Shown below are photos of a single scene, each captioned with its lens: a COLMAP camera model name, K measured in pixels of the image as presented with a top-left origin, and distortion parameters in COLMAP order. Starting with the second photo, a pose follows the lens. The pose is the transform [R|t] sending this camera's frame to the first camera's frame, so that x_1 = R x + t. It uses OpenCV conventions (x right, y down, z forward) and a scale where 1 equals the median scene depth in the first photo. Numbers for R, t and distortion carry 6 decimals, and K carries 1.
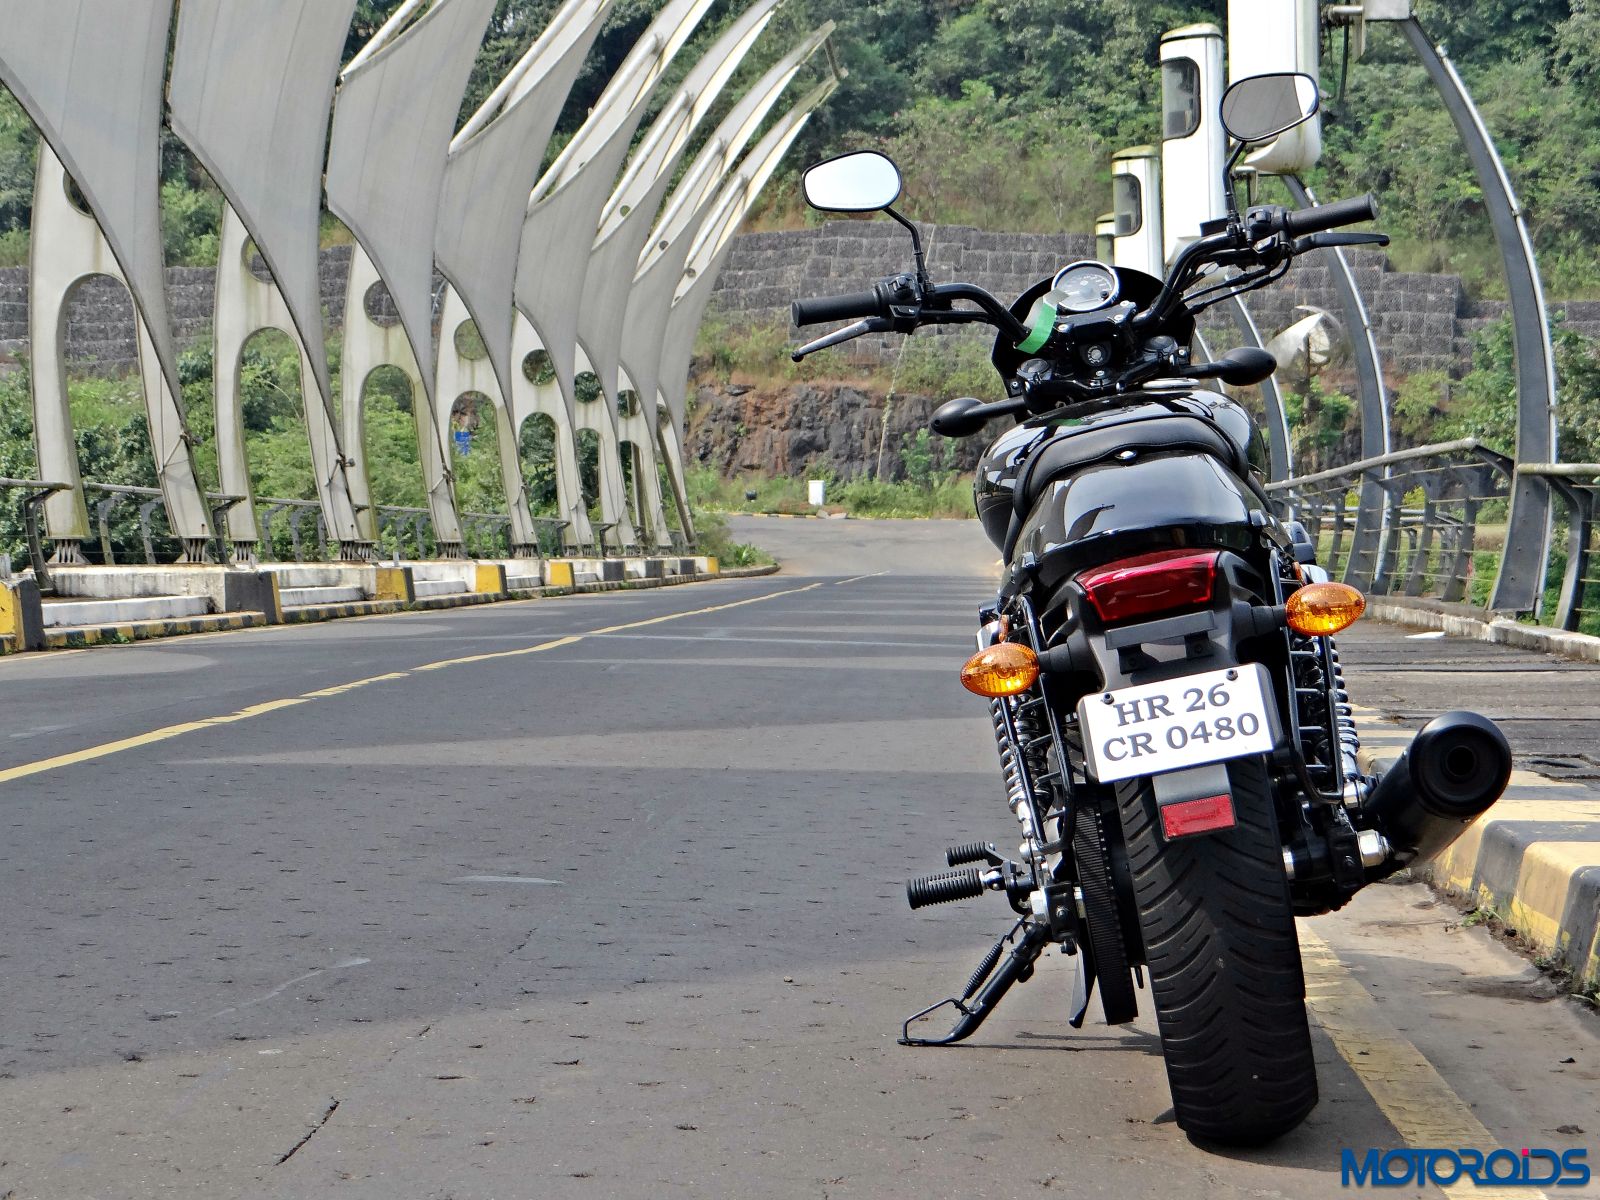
lens RADIAL K [[3731.1, 0, 796.7], [0, 3731.1, 595.9], [0, 0, 1]] dist [0.054352, 0.000000]
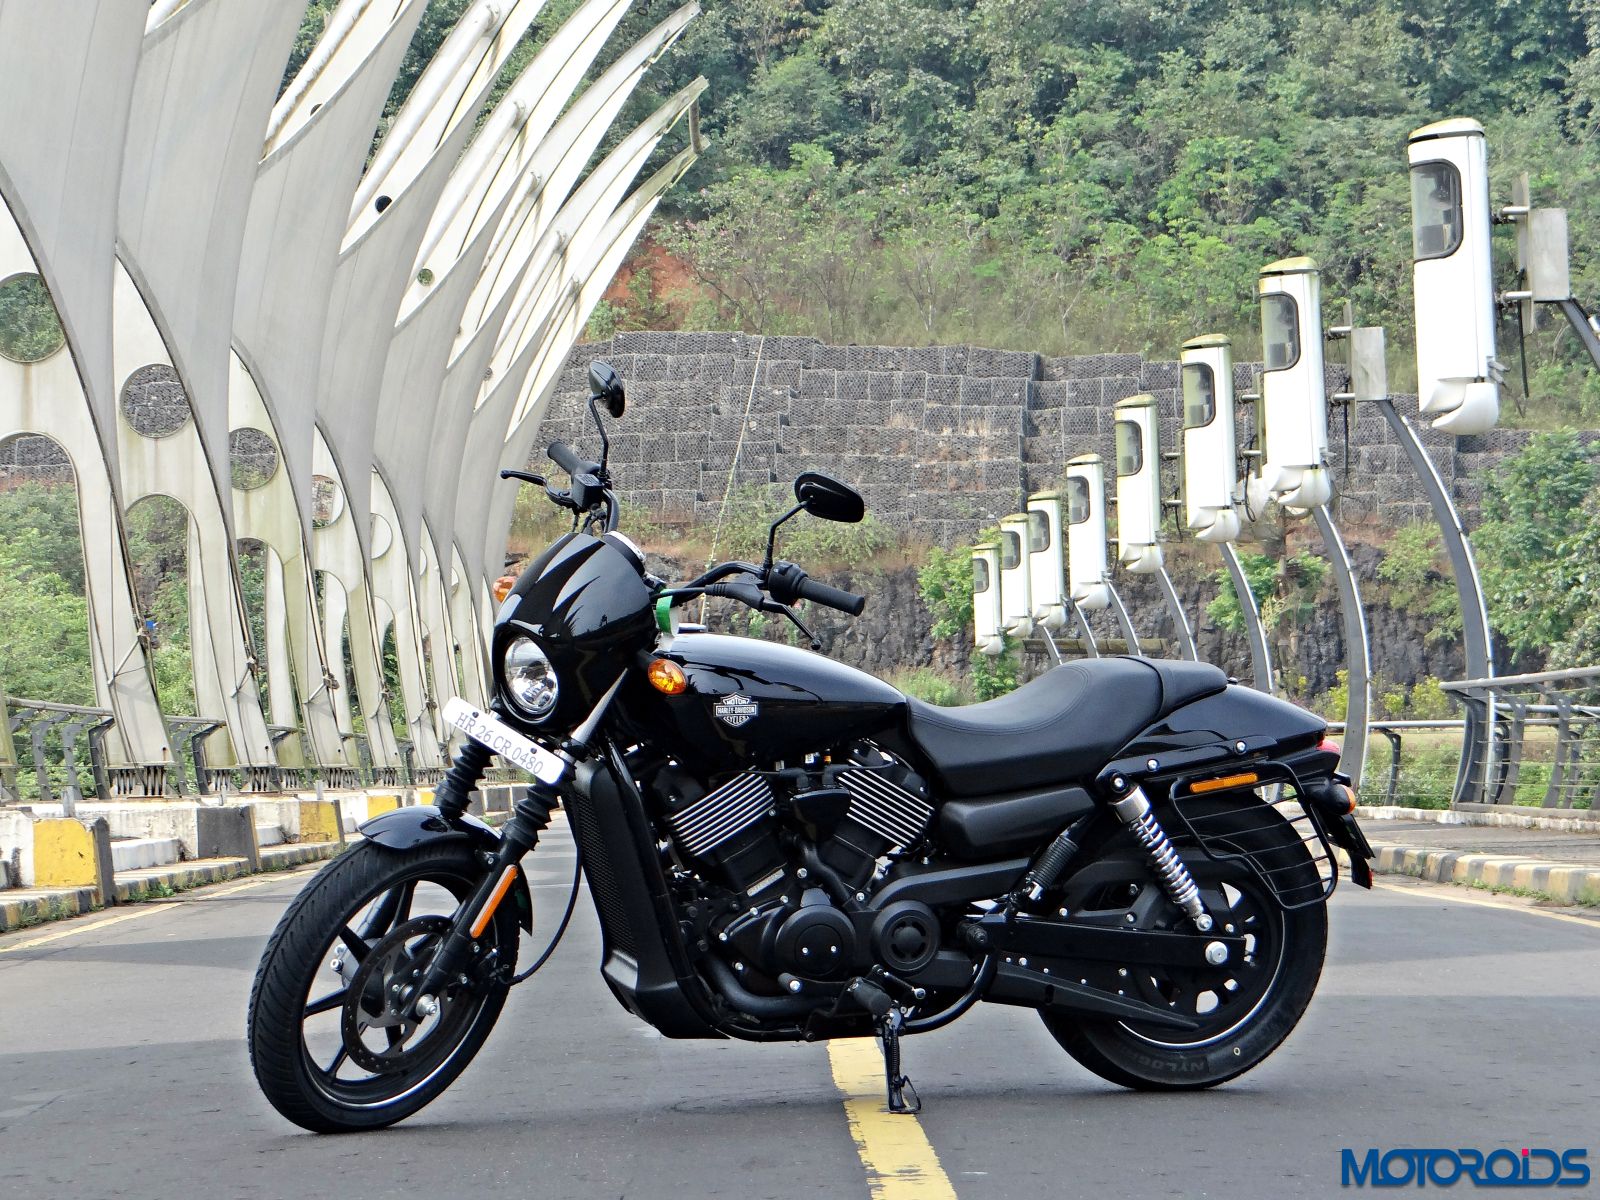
lens RADIAL K [[5012.7, 0, 795.2], [0, 5012.7, 599.3], [0, 0, 1]] dist [0.044510, 0.000000]
pose [[0.998964, -0.012769, 0.043671, -1.313515], [0.014793, 0.998816, -0.046337, 0.058180], [-0.043028, 0.046935, 0.997971, -1.312064]]
